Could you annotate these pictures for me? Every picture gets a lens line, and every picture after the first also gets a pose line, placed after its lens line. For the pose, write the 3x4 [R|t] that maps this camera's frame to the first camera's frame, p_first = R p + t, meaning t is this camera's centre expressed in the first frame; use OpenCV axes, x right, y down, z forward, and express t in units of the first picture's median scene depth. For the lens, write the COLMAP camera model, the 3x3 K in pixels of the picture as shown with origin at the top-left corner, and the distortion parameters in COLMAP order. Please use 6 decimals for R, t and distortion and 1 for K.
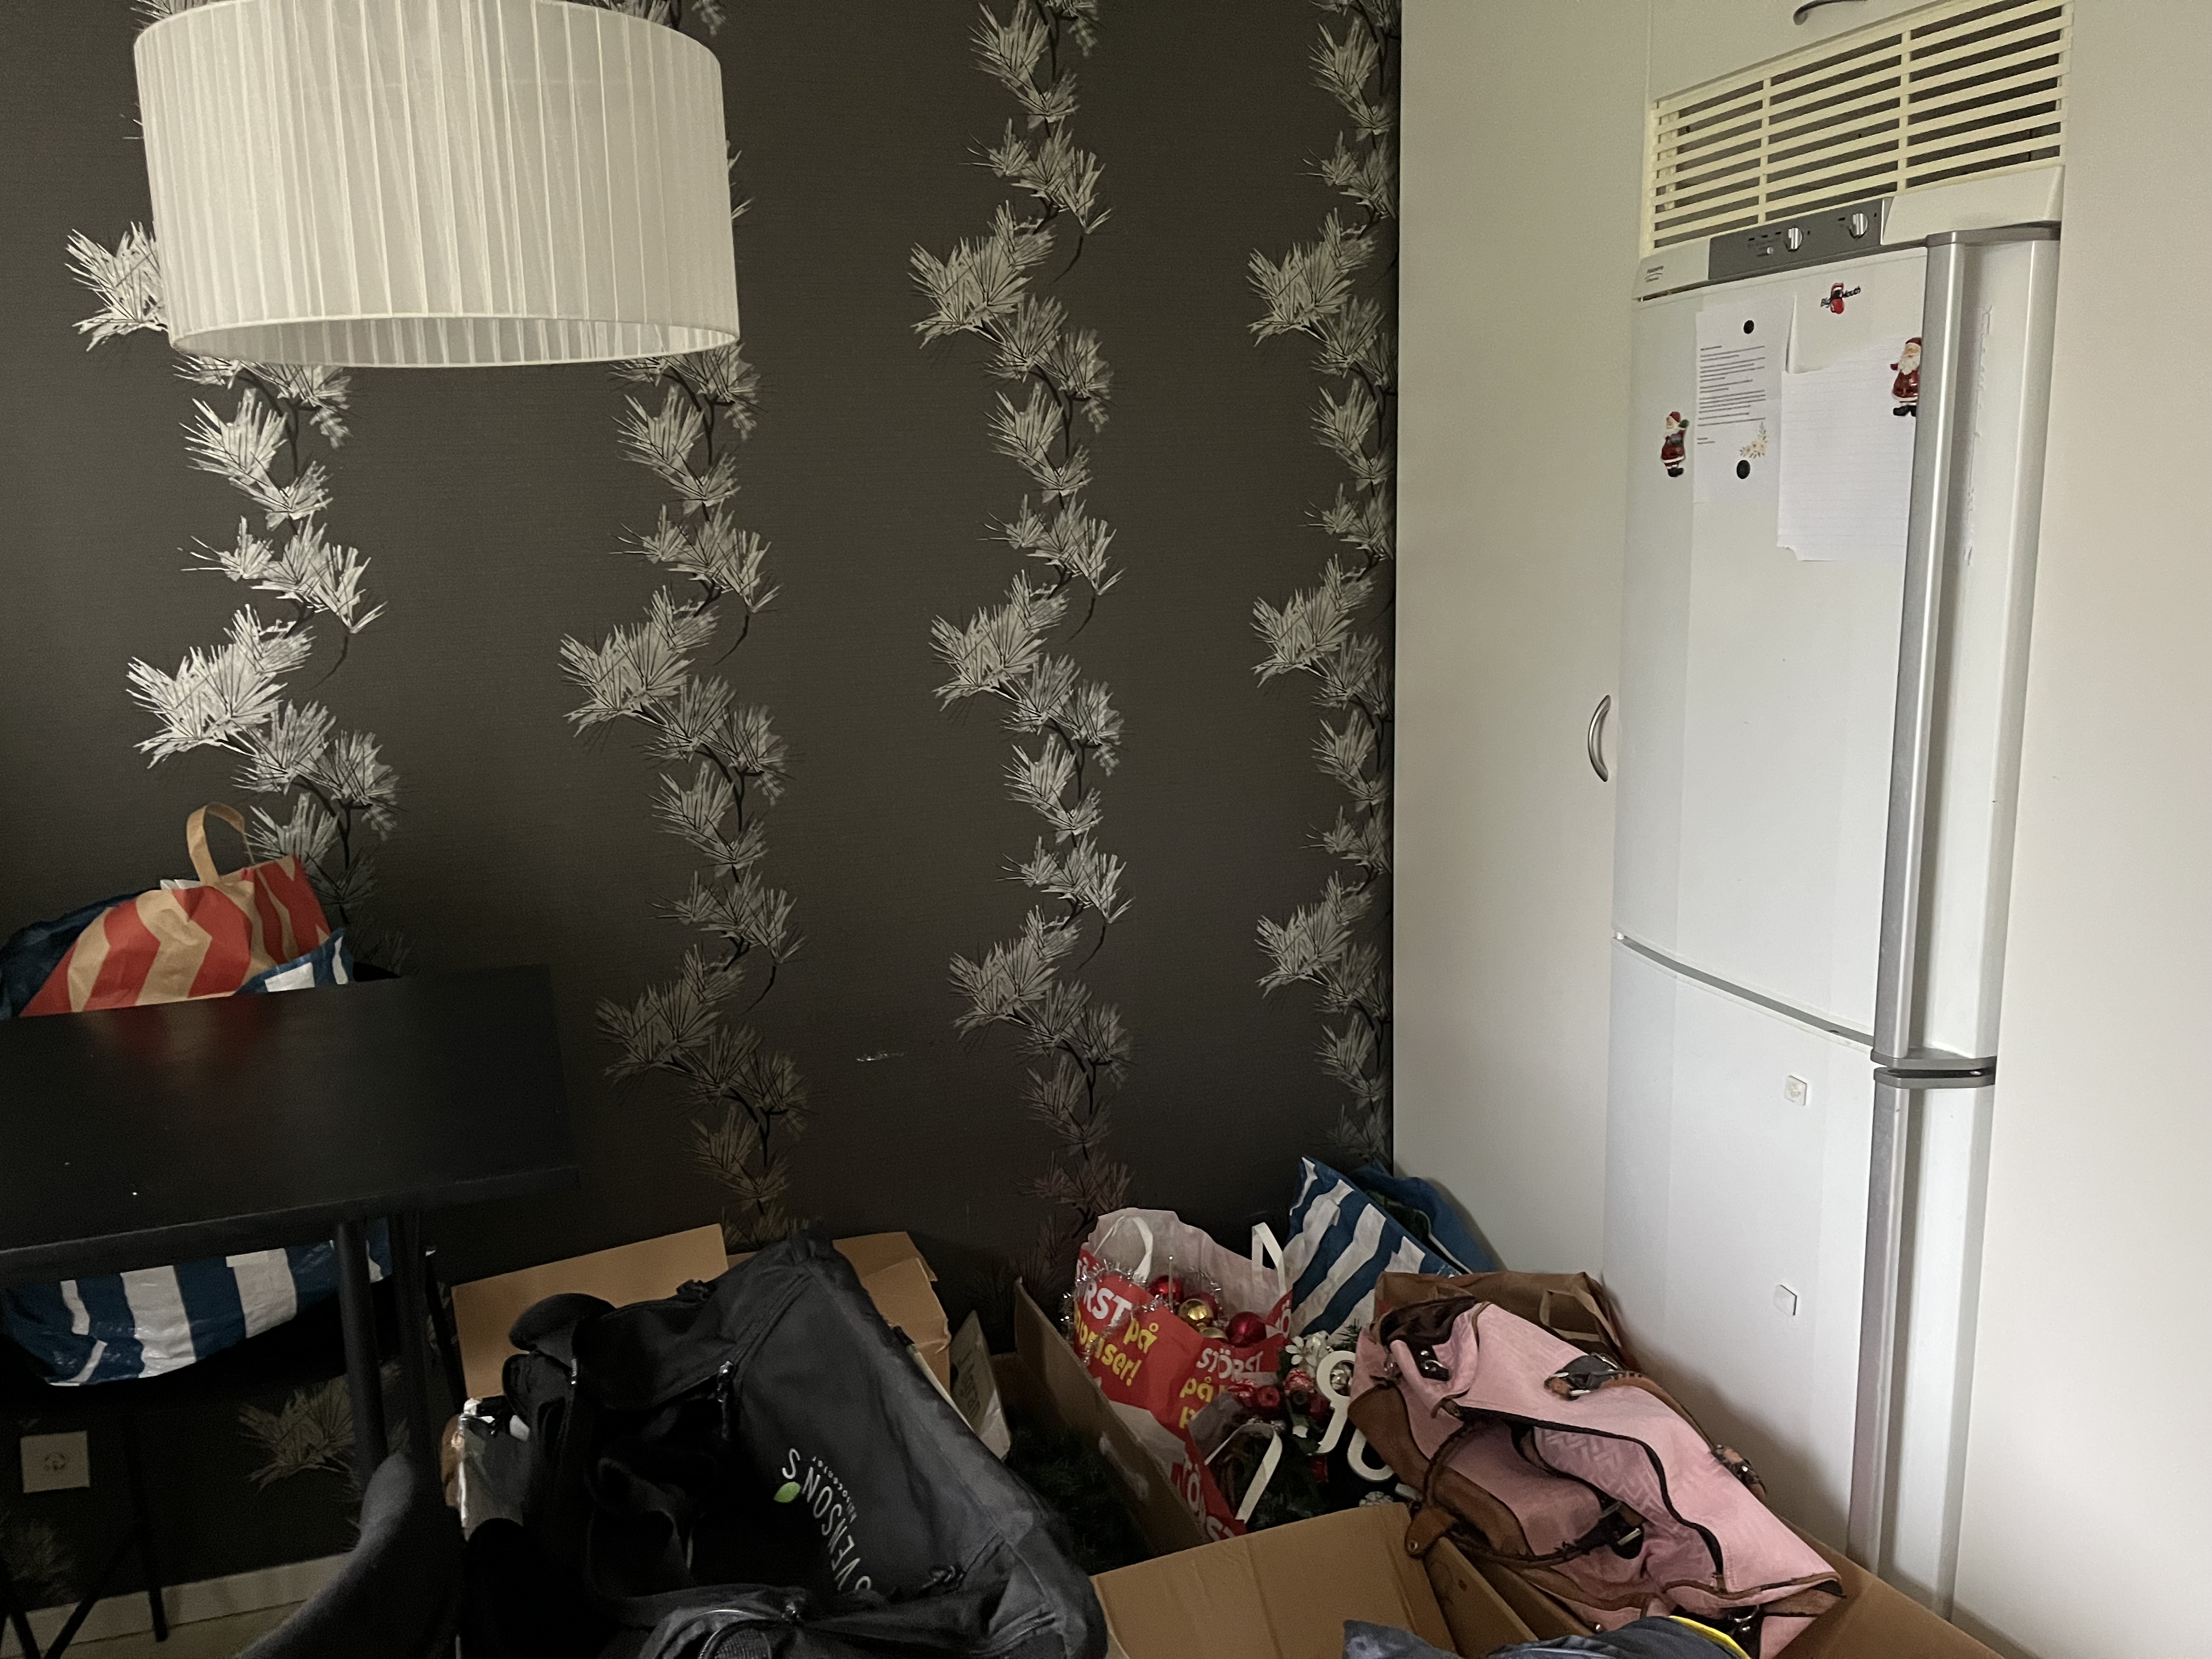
lens RADIAL K [[1662.5, 0, 1106.0], [0, 1662.5, 829.5], [0, 0, 1]] dist [0.085511, -0.125490]
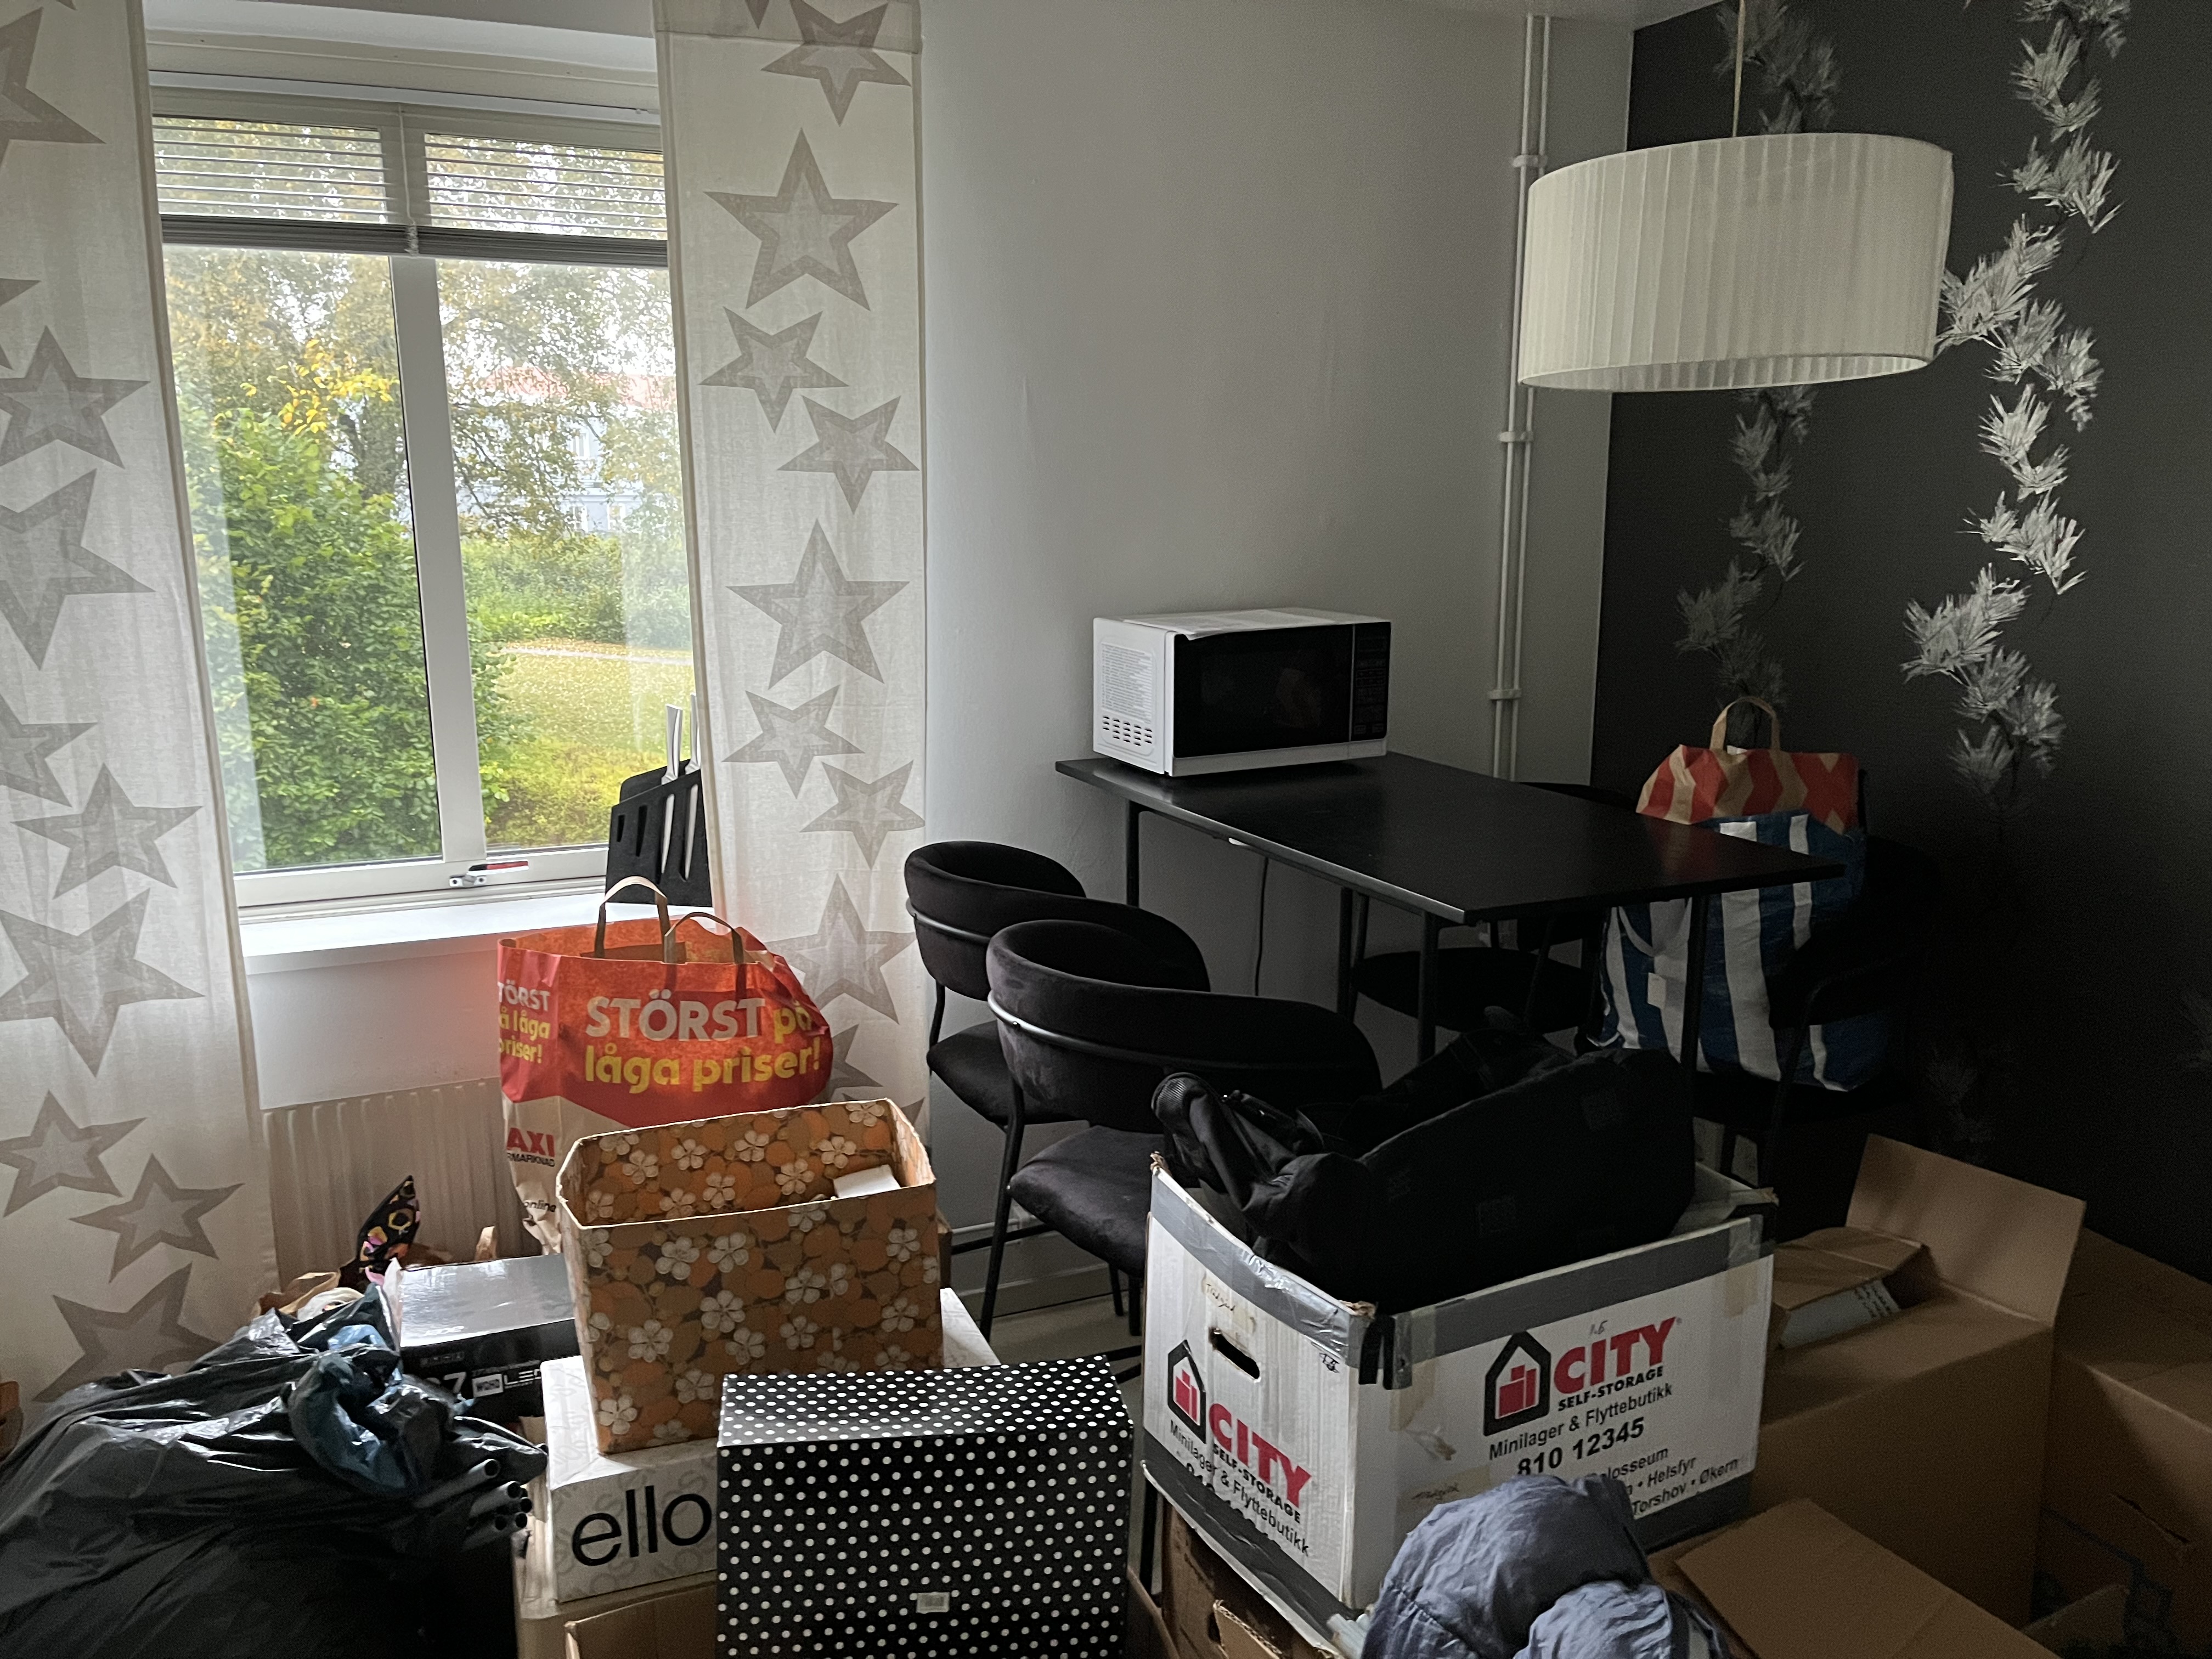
lens RADIAL K [[1662.5, 0, 1106.0], [0, 1662.5, 829.5], [0, 0, 1]] dist [0.085511, -0.125490]
pose [[0.134311, 0.222754, -0.965578, 0.930013], [-0.194172, 0.961434, 0.194789, -0.093563], [0.971729, 0.161326, 0.172383, 0.306922]]
